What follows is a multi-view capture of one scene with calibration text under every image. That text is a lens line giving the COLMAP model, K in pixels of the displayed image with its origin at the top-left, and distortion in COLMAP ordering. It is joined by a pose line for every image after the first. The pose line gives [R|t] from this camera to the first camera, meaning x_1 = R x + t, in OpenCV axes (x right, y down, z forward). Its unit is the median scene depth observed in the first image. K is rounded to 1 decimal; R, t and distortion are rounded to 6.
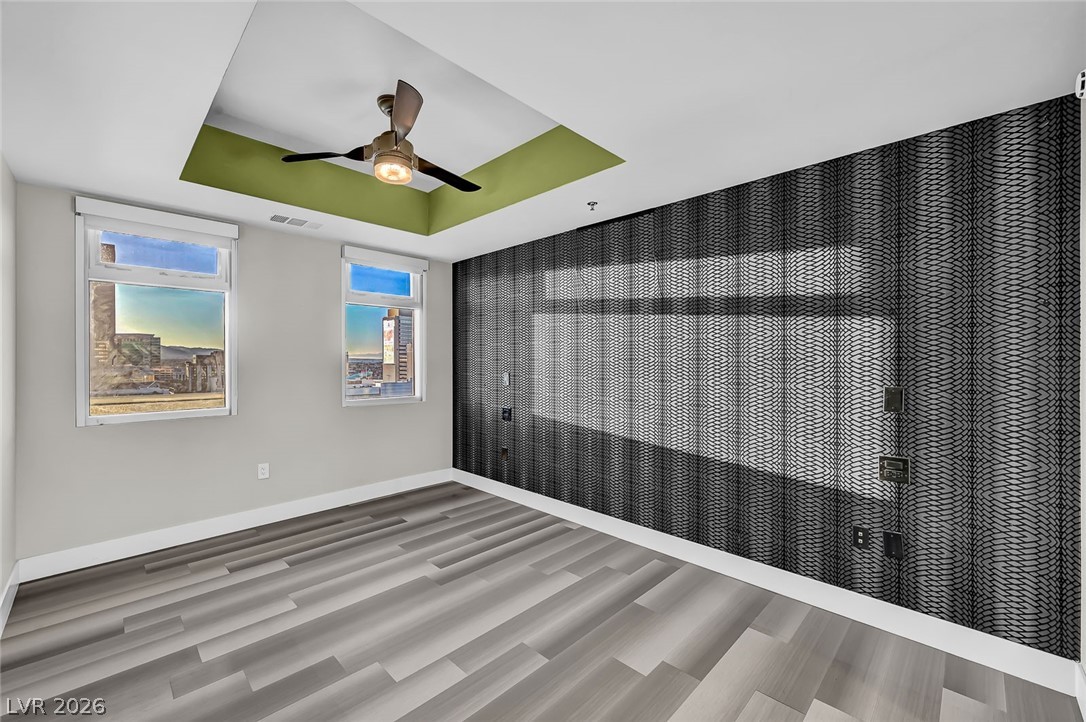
lens RADIAL K [[442.4, 0, 545.6], [0, 442.4, 360.5], [0, 0, 1]] dist [0.003250, 0.000274]
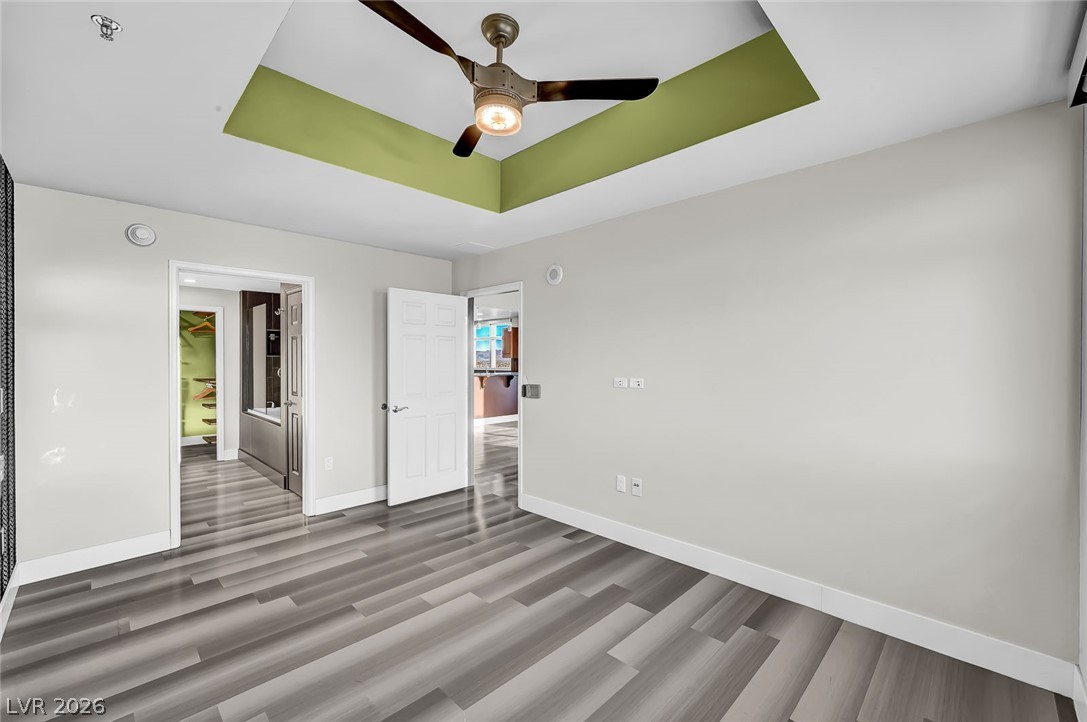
lens RADIAL K [[451.8, 0, 548.0], [0, 451.8, 361.3], [0, 0, 1]] dist [0.000433, 0.000165]
pose [[-0.999998, 0.000570, 0.001903, -0.300110], [0.000590, 0.999946, 0.010422, -0.009078], [-0.001897, 0.010423, -0.999944, 1.244026]]
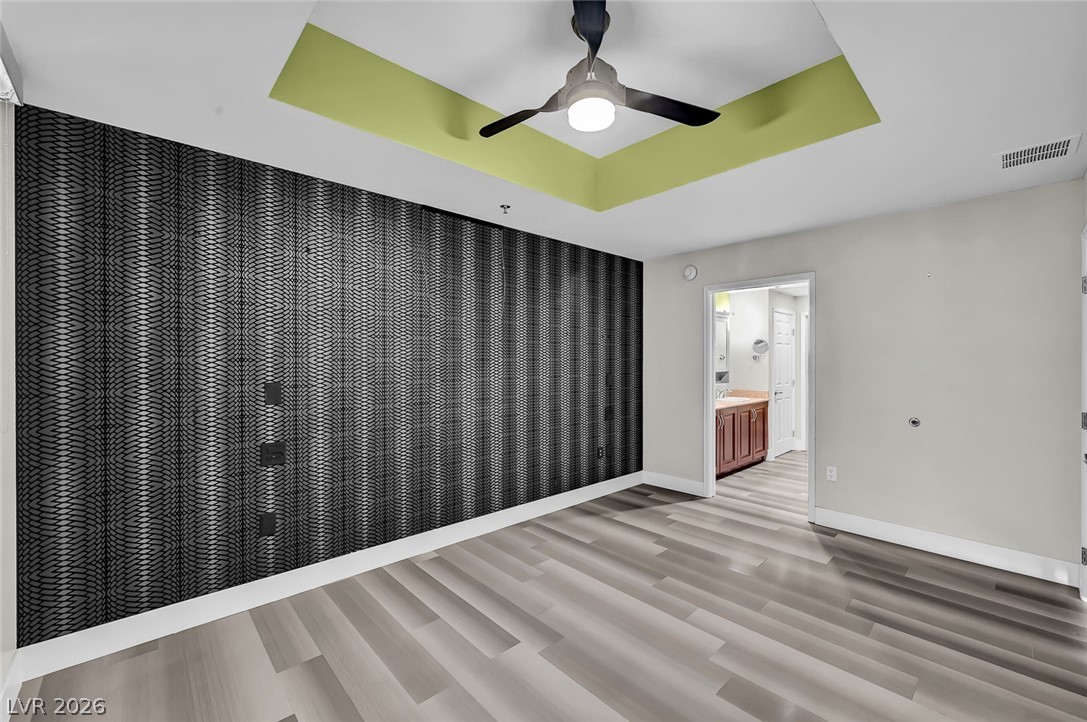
lens RADIAL K [[435.5, 0, 542.7], [0, 435.5, 363.3], [0, 0, 1]] dist [-0.011300, 0.000012]
pose [[0.044779, -0.005728, 0.998980, -0.748811], [0.003093, 0.999980, 0.005595, 0.000534], [-0.998992, 0.002839, 0.044796, 0.734567]]
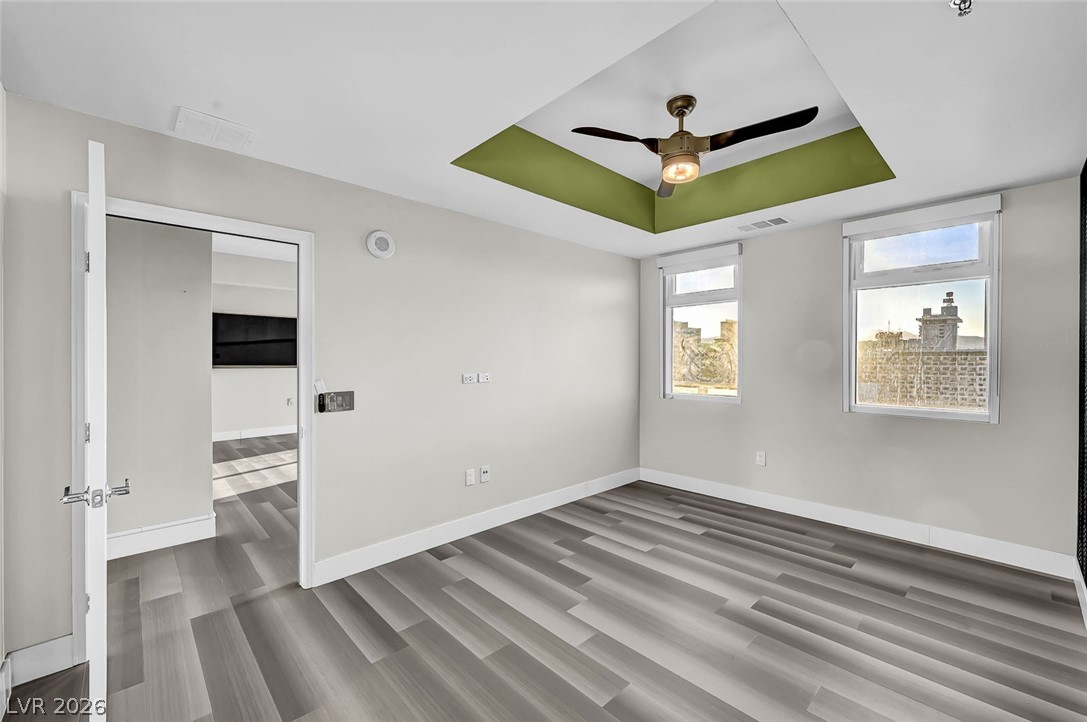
lens RADIAL K [[446.0, 0, 547.8], [0, 446.0, 358.4], [0, 0, 1]] dist [0.002263, 0.000260]
pose [[-0.035211, 0.002590, -0.999377, 0.481438], [-0.001608, 0.999995, 0.002648, 0.000727], [0.999379, 0.001700, -0.035207, 0.509537]]
